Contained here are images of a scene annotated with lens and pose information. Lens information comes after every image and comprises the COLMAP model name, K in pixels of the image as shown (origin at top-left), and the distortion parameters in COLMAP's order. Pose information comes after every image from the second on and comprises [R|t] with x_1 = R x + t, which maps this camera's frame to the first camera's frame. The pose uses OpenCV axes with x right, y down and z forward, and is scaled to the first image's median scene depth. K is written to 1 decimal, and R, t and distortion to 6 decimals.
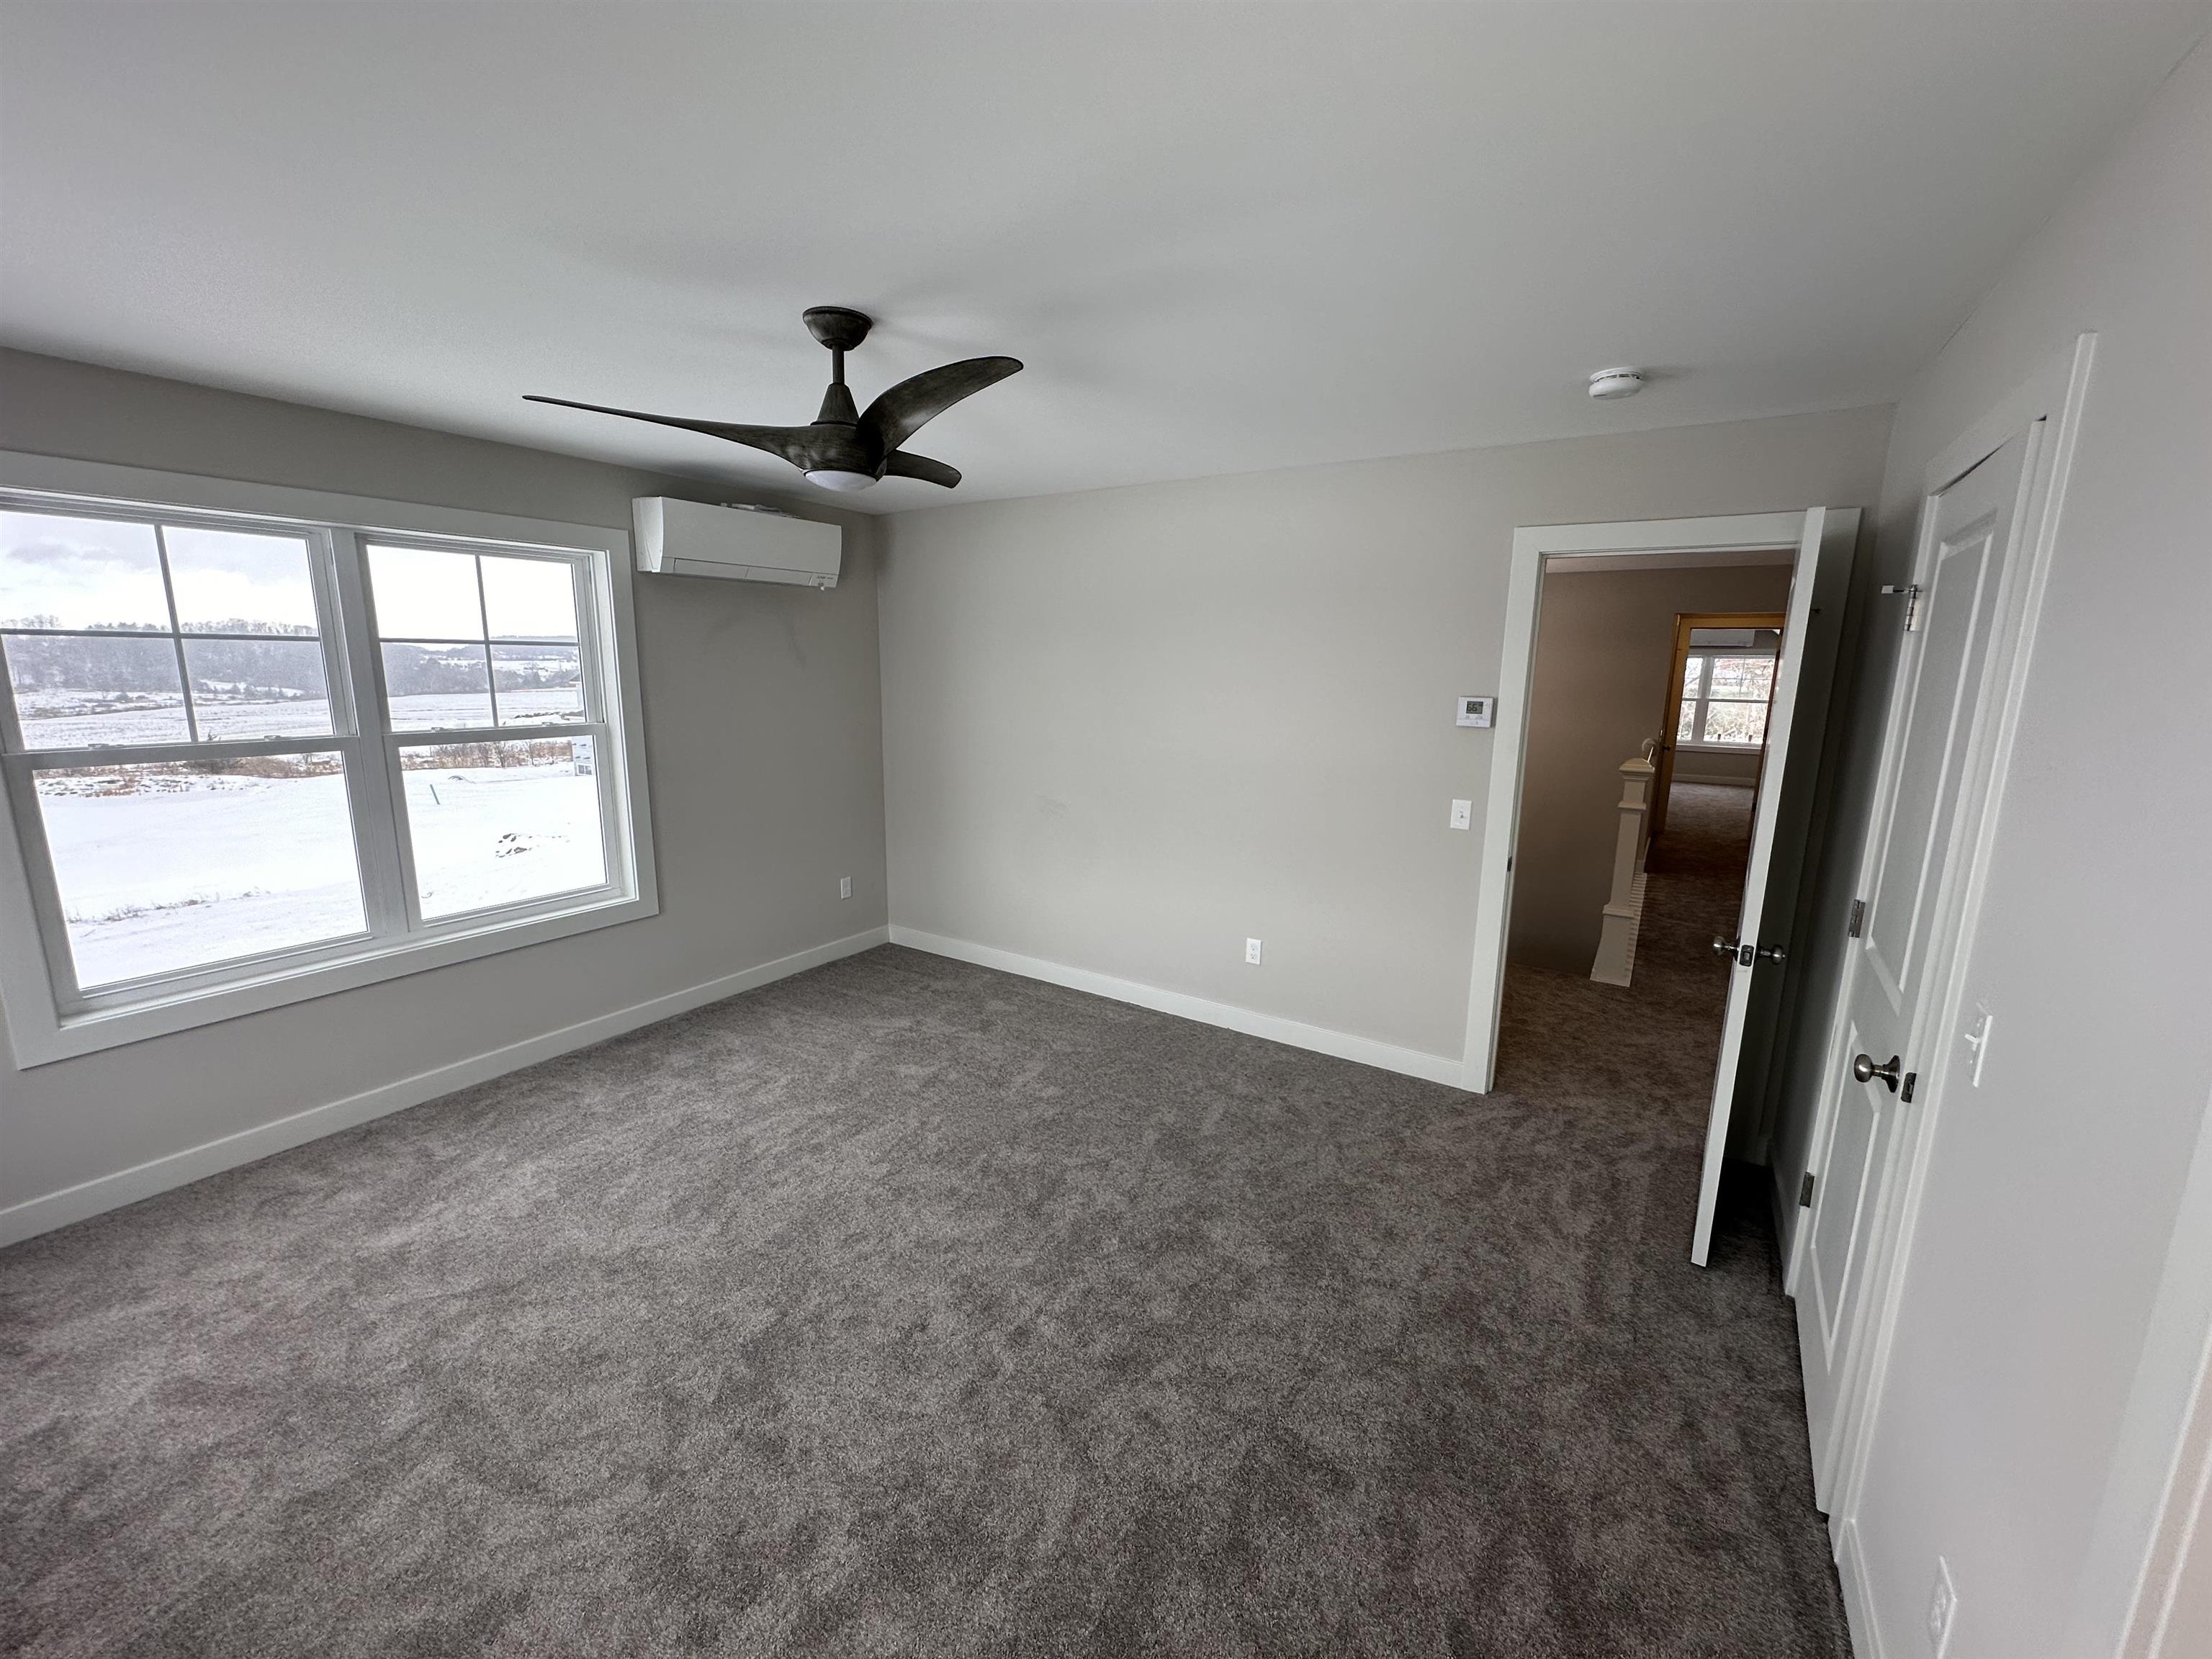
lens RADIAL K [[880.7, 0, 1097.9], [0, 880.7, 820.9], [0, 0, 1]] dist [-0.002290, 0.000593]
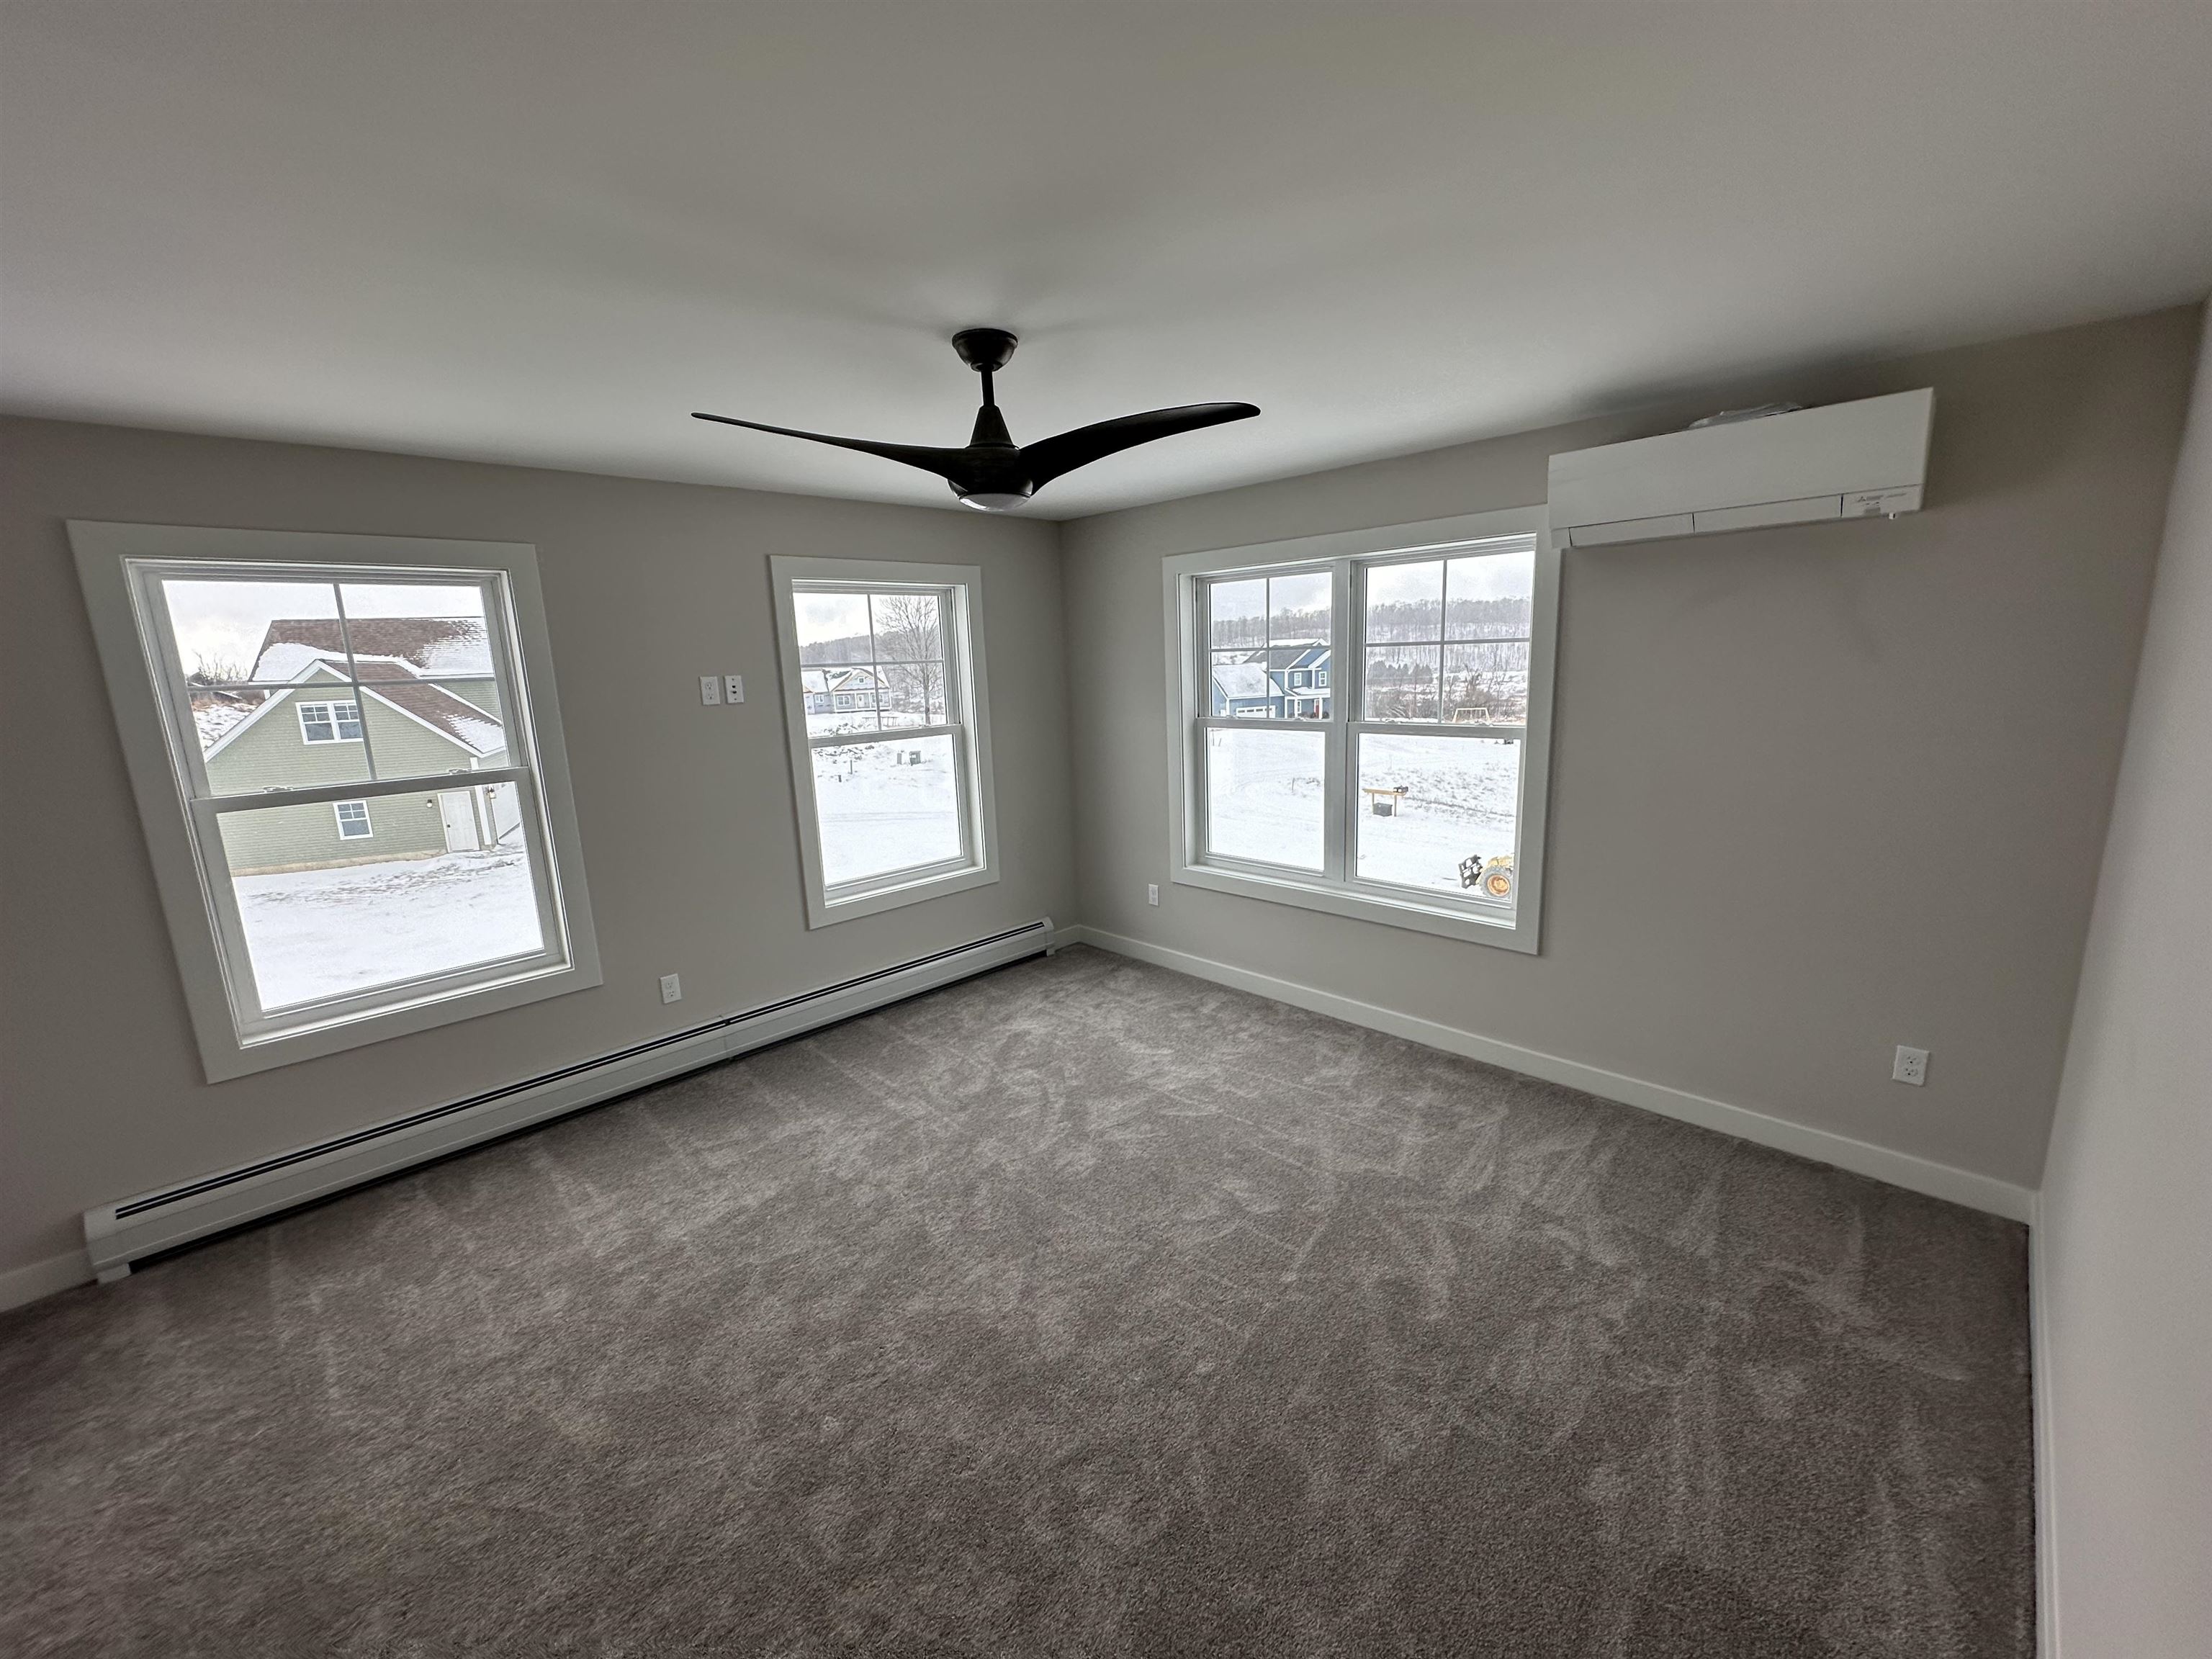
lens RADIAL K [[880.7, 0, 1118.0], [0, 880.7, 827.0], [0, 0, 1]] dist [-0.002290, 0.000593]
pose [[-0.198845, 0.183078, -0.962779, 0.448457], [-0.146064, 0.965888, 0.213836, -0.161591], [0.969085, 0.183147, -0.165321, 0.857347]]
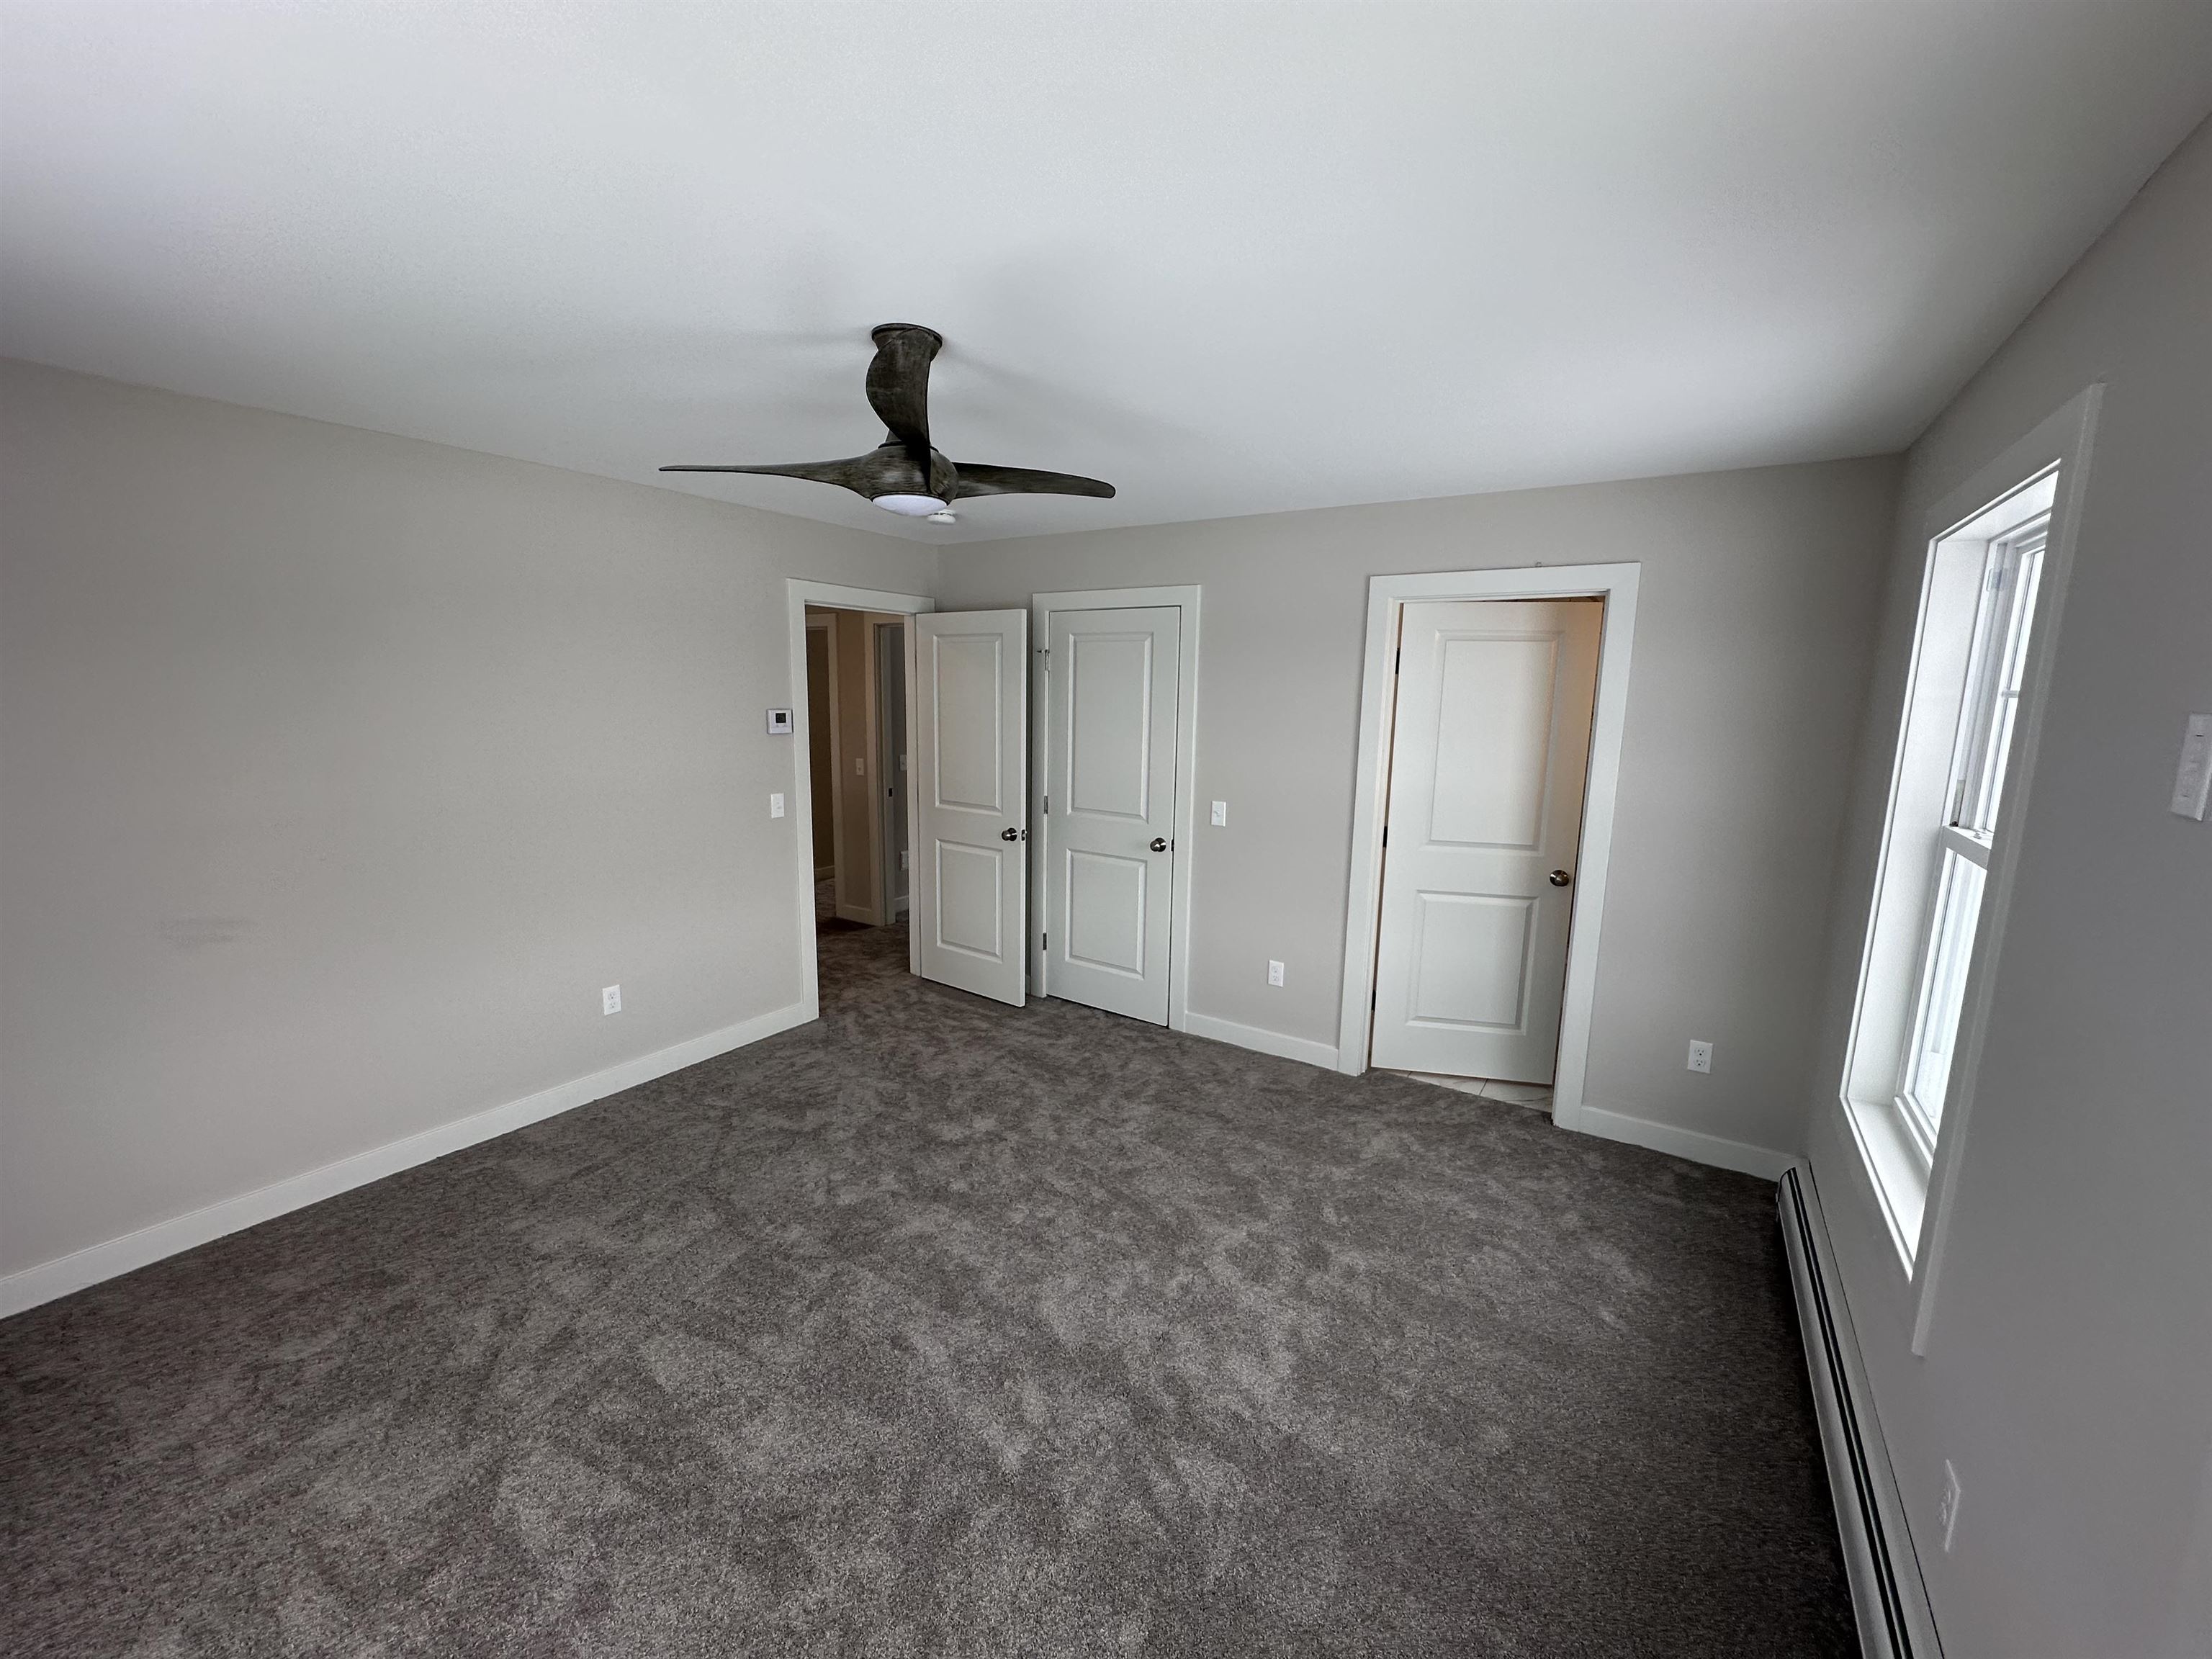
lens RADIAL K [[880.7, 0, 1124.2], [0, 880.7, 837.1], [0, 0, 1]] dist [-0.002290, 0.000593]
pose [[-0.019135, -0.181387, 0.983226, -0.825217], [0.156645, 0.970717, 0.182128, -0.115061], [-0.987470, 0.157502, 0.009839, 0.531733]]
